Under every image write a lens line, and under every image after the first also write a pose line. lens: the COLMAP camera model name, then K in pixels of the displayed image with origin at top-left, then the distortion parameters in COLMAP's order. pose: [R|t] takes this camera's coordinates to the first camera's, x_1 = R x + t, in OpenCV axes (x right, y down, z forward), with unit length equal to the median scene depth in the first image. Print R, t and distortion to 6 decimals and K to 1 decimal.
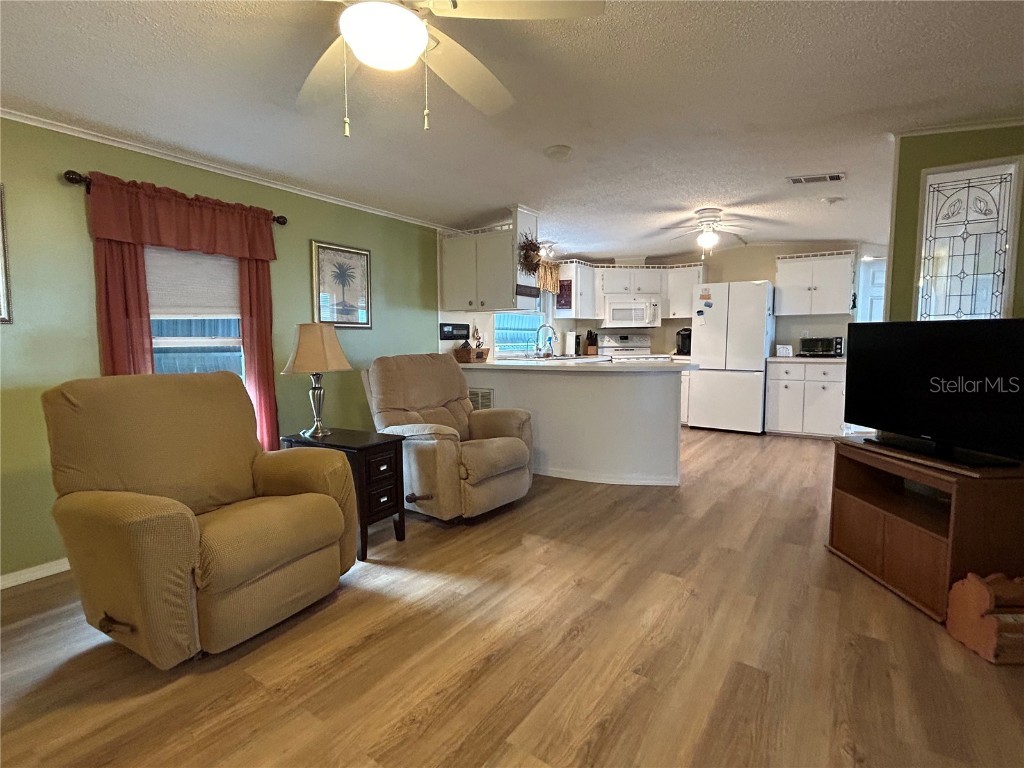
lens RADIAL K [[502.8, 0, 512.2], [0, 502.8, 383.2], [0, 0, 1]] dist [-0.001909, 0.000937]
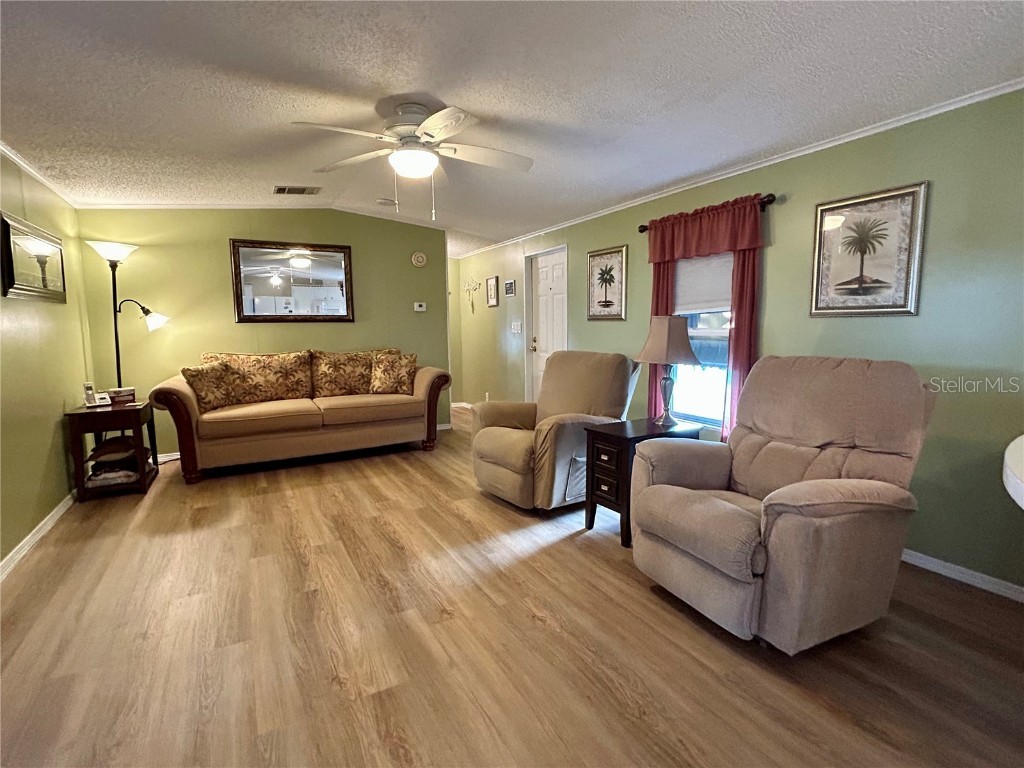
lens RADIAL K [[502.8, 0, 513.7], [0, 502.8, 380.2], [0, 0, 1]] dist [-0.001909, 0.000937]
pose [[-0.446506, 0.103140, -0.888816, 0.337567], [-0.072097, 0.985958, 0.150631, -0.060245], [0.891871, 0.131338, -0.432800, 0.587842]]
